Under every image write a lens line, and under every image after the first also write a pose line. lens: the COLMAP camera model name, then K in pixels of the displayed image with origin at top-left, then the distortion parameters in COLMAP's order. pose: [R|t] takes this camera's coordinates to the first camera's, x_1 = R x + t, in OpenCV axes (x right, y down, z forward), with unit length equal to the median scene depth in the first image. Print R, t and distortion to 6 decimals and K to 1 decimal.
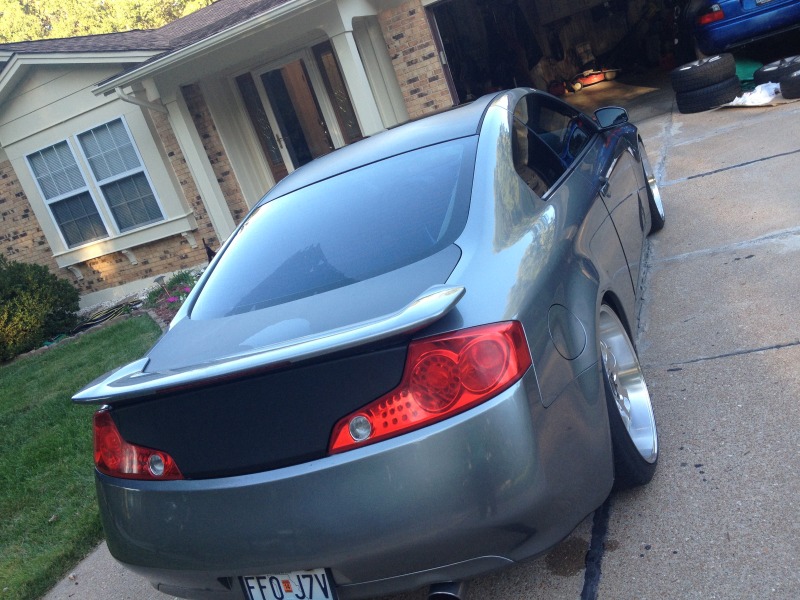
lens RADIAL K [[782.7, 0, 400.0], [0, 782.7, 300.0], [0, 0, 1]] dist [0.096223, -0.189346]
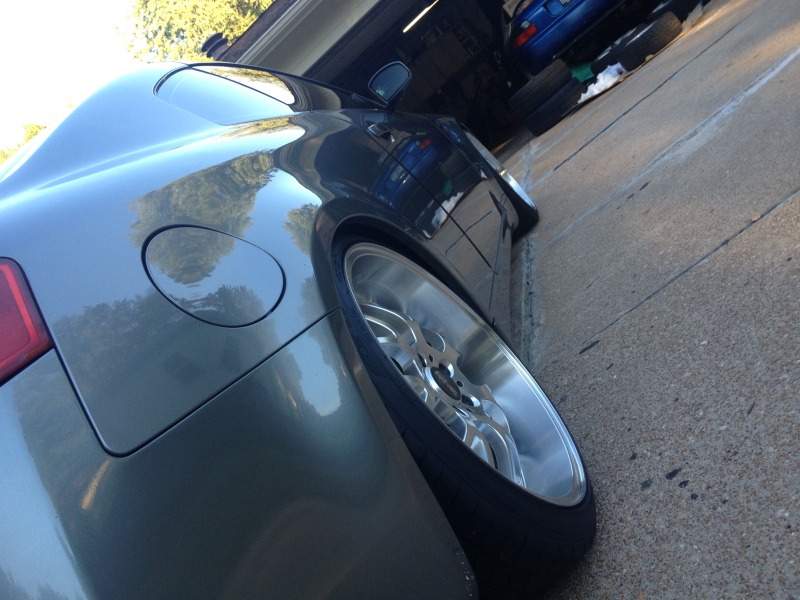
lens RADIAL K [[782.7, 0, 400.0], [0, 782.7, 300.0], [0, 0, 1]] dist [0.096223, -0.189346]
pose [[0.929344, -0.359702, 0.083267, 0.146138], [0.369088, 0.910973, -0.184125, 0.092516], [-0.009624, 0.201848, 0.979370, 0.338635]]
